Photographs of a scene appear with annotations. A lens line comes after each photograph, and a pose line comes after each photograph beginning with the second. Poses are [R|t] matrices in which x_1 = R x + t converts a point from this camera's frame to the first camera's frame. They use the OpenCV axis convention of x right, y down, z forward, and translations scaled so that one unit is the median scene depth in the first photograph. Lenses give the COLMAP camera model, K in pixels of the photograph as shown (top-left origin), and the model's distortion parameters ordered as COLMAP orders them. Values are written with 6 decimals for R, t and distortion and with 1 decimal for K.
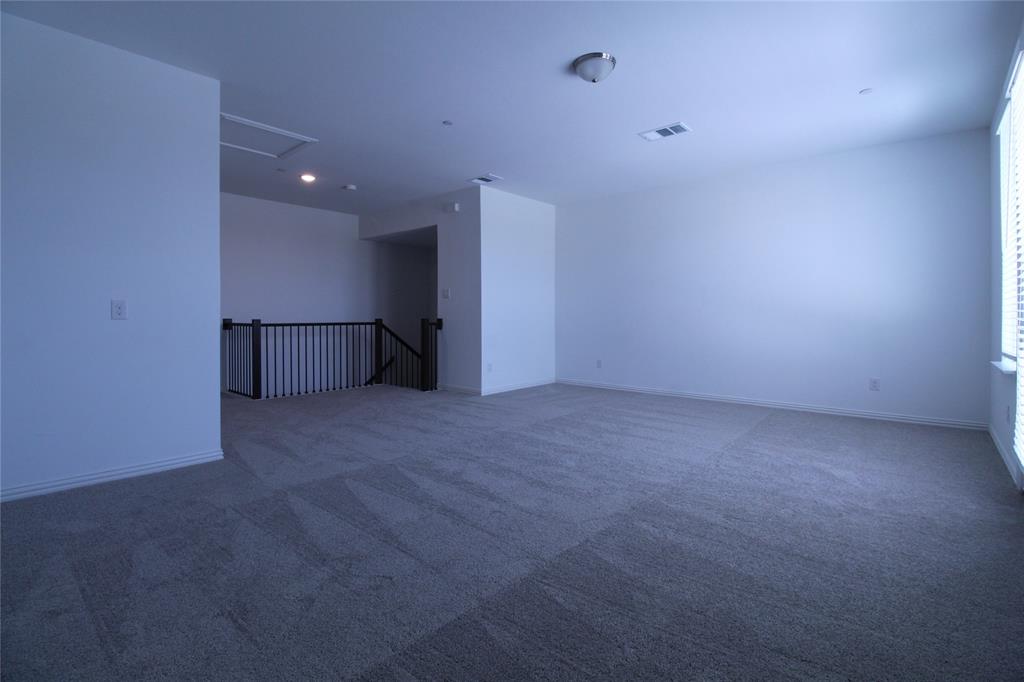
lens RADIAL K [[474.1, 0, 522.4], [0, 474.1, 322.0], [0, 0, 1]] dist [0.009488, -0.018334]
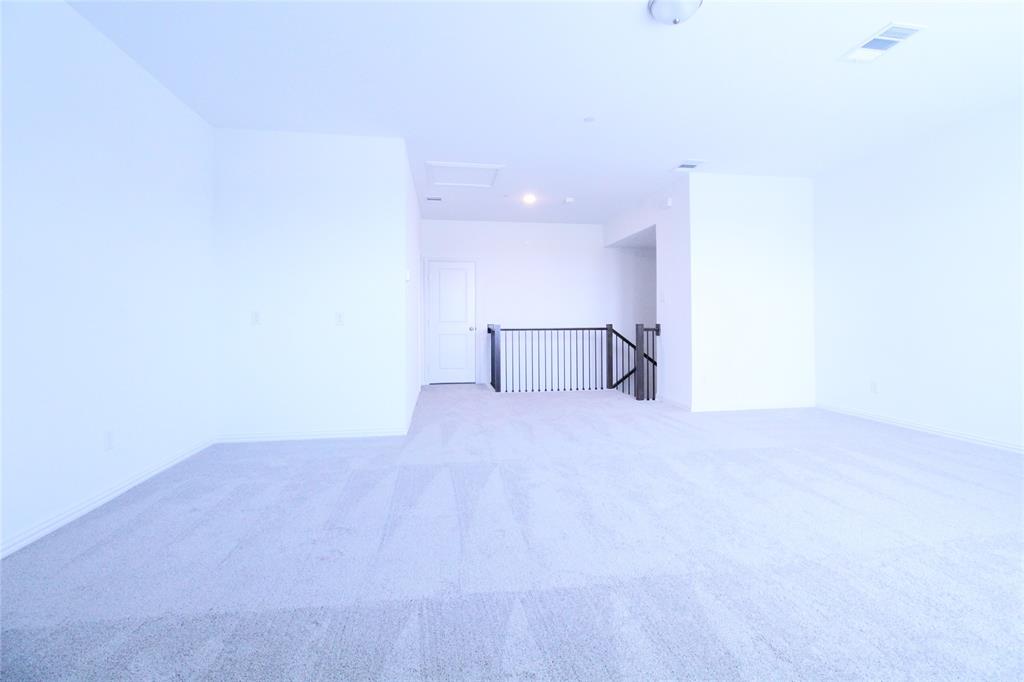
lens RADIAL K [[474.1, 0, 522.4], [0, 474.1, 322.0], [0, 0, 1]] dist [0.009488, -0.018334]
pose [[0.767043, -0.003376, -0.641586, 0.243427], [-0.003103, 0.999955, -0.008970, -0.002043], [0.641588, 0.008871, 0.766998, 0.127412]]
